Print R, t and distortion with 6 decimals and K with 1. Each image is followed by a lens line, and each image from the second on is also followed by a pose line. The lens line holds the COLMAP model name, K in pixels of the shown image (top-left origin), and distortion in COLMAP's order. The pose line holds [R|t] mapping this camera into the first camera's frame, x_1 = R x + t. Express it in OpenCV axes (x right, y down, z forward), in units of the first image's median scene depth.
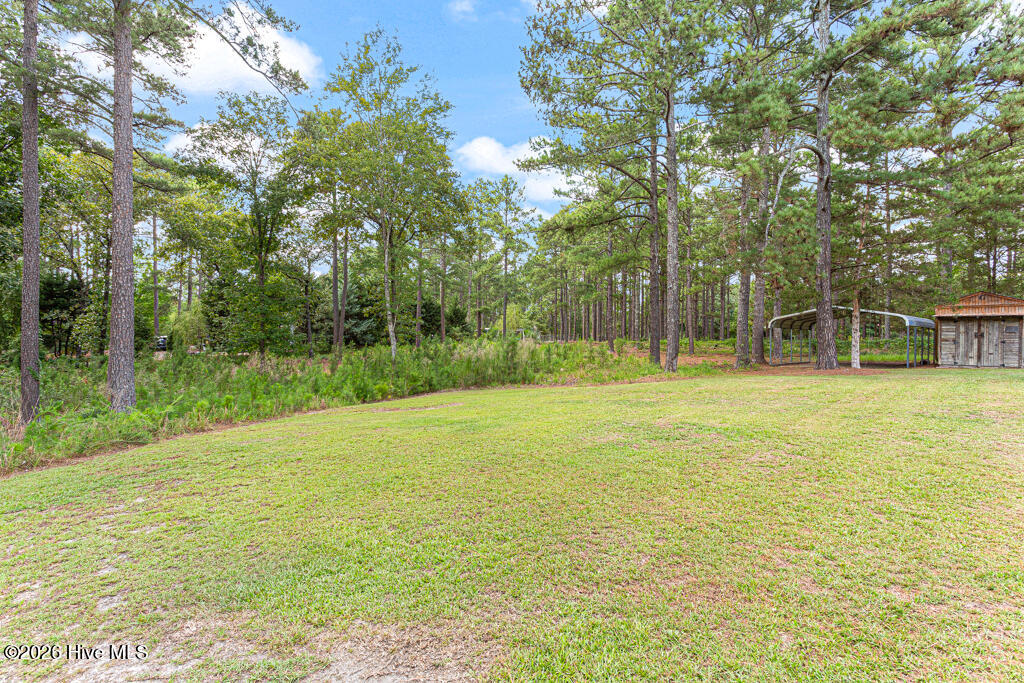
lens RADIAL K [[499.8, 0, 512.0], [0, 499.8, 341.5], [0, 0, 1]] dist [-0.005642, -0.000497]
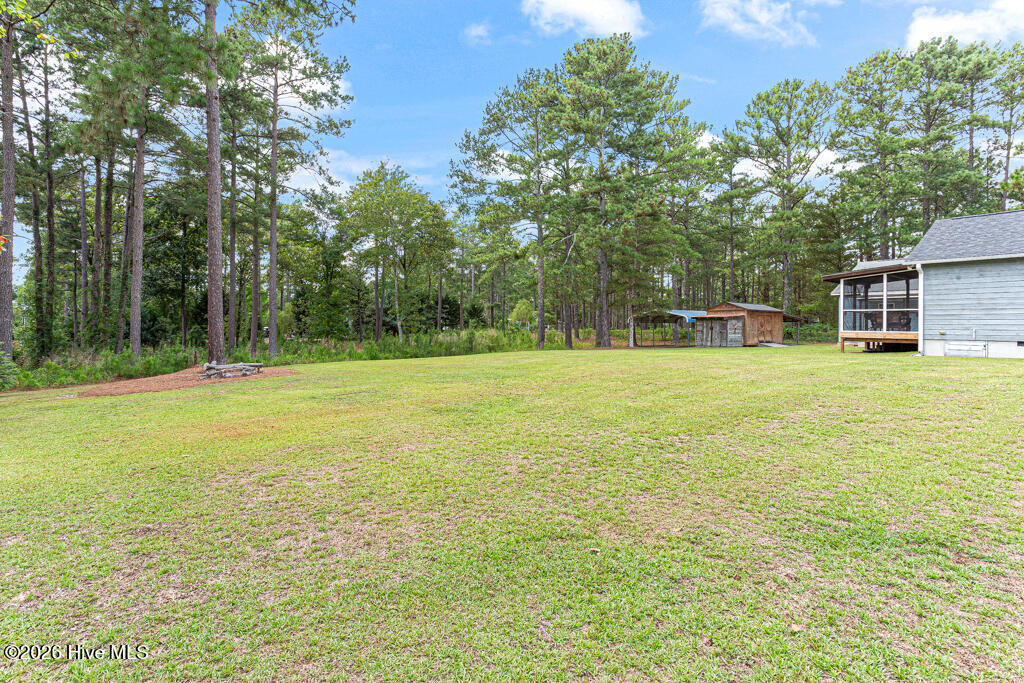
lens RADIAL K [[499.8, 0, 512.0], [0, 499.8, 341.5], [0, 0, 1]] dist [-0.005642, -0.000497]
pose [[0.992700, 0.000849, -0.120607, 0.244158], [0.002290, 0.999662, 0.025882, -0.007250], [0.120588, -0.025969, 0.992363, -0.459036]]
